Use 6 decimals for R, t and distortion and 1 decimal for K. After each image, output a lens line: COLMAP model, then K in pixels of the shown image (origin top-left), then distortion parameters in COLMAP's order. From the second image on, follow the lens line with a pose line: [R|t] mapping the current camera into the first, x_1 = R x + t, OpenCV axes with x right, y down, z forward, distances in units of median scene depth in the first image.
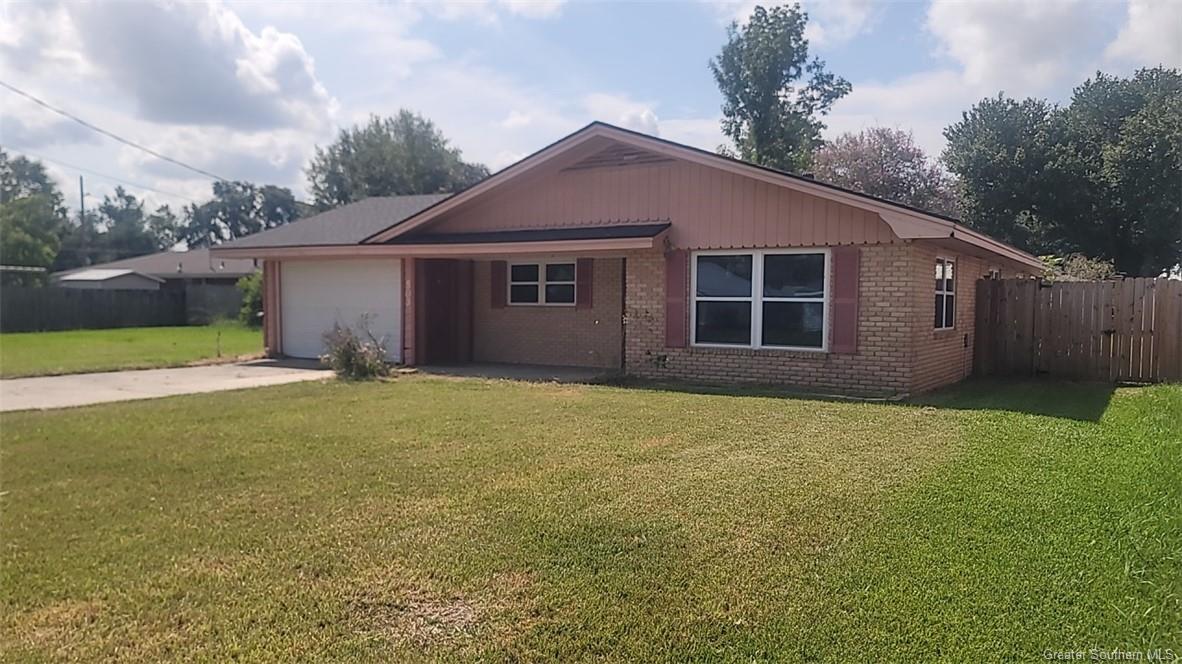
lens RADIAL K [[877.5, 0, 593.2], [0, 877.5, 335.9], [0, 0, 1]] dist [0.043186, -0.004482]
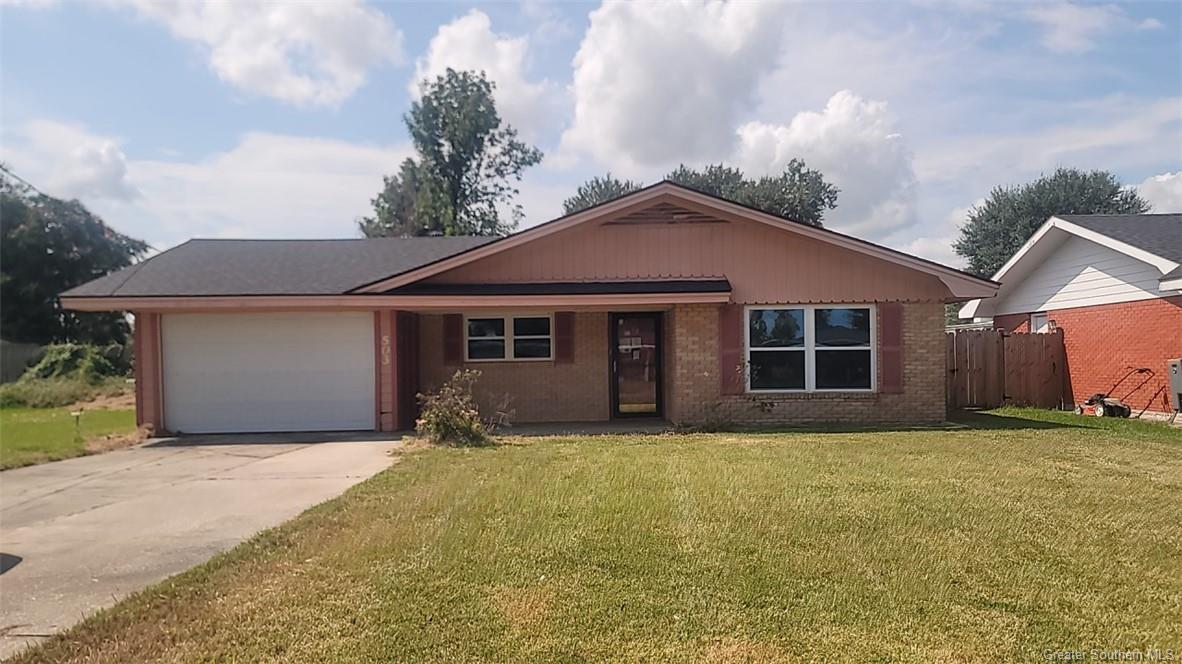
lens RADIAL K [[877.5, 0, 609.6], [0, 877.5, 366.5], [0, 0, 1]] dist [0.043186, -0.004482]
pose [[0.855604, -0.024542, 0.517049, -0.524958], [0.040828, 0.998963, -0.020145, -0.005539], [-0.516019, 0.038346, 0.855719, 0.137708]]
